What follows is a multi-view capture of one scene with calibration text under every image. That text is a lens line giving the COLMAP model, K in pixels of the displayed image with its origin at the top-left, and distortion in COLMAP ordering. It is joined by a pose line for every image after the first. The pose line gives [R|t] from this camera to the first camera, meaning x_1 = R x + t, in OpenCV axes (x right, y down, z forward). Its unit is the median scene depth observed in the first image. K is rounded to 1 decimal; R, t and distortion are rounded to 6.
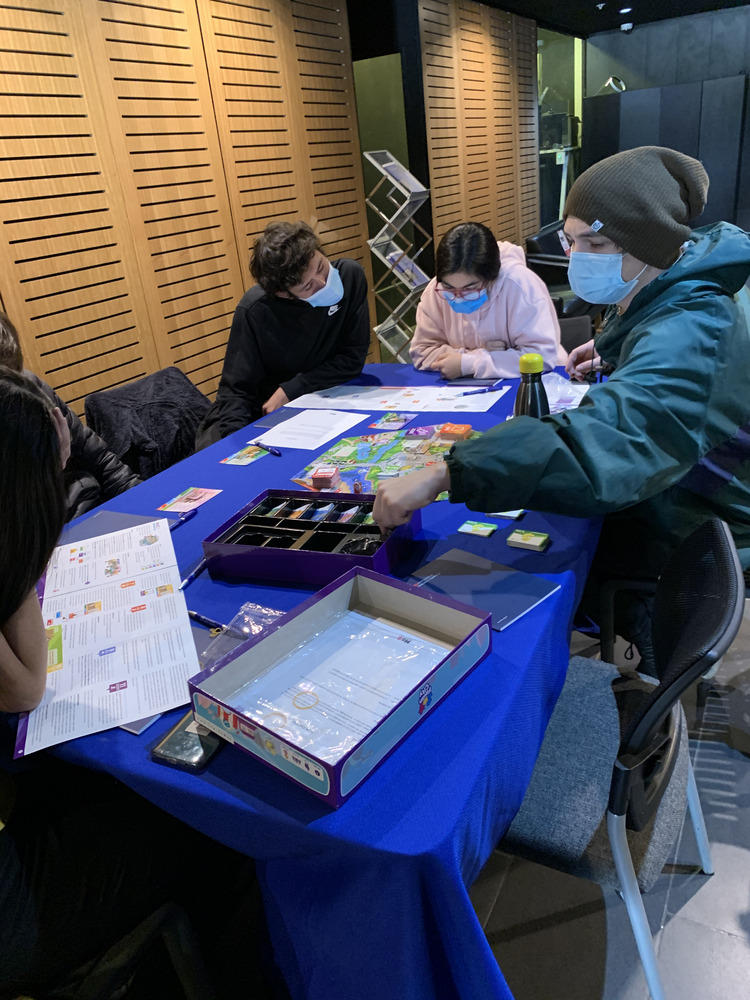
lens RADIAL K [[755.7, 0, 393.0], [0, 755.7, 508.8], [0, 0, 1]] dist [0.005686, -0.000385]
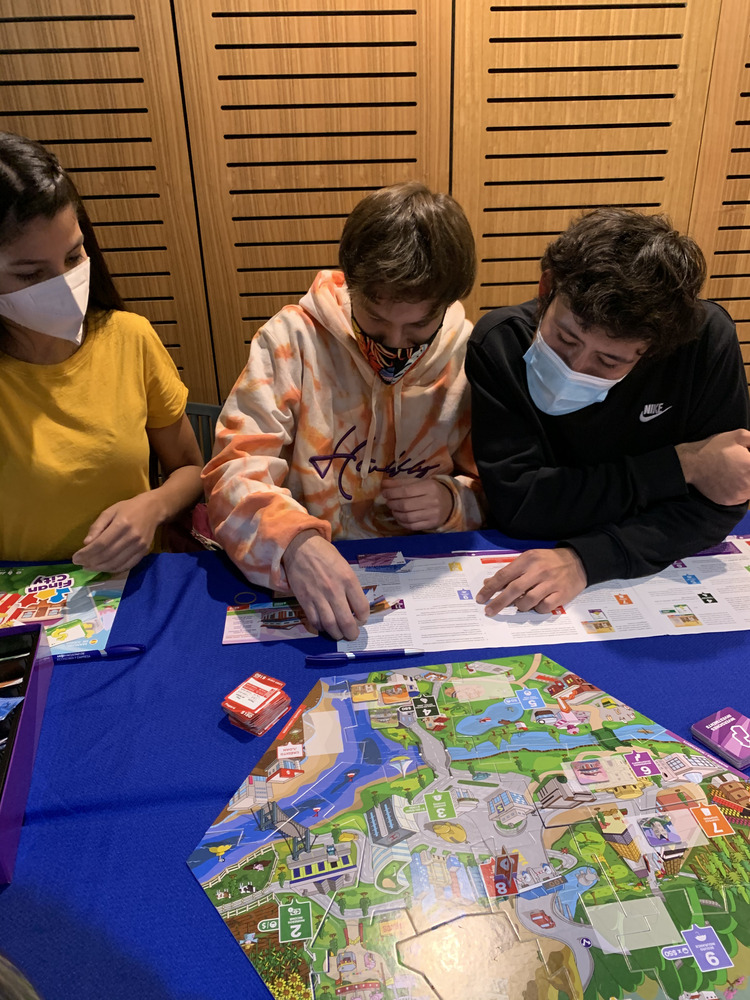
lens RADIAL K [[755.7, 0, 393.0], [0, 755.7, 508.8], [0, 0, 1]] dist [0.005686, -0.000385]
pose [[0.527421, 0.461569, -0.713289, 0.162471], [-0.381941, 0.878748, 0.286222, -0.240088], [0.758912, 0.121475, 0.639763, 0.524568]]
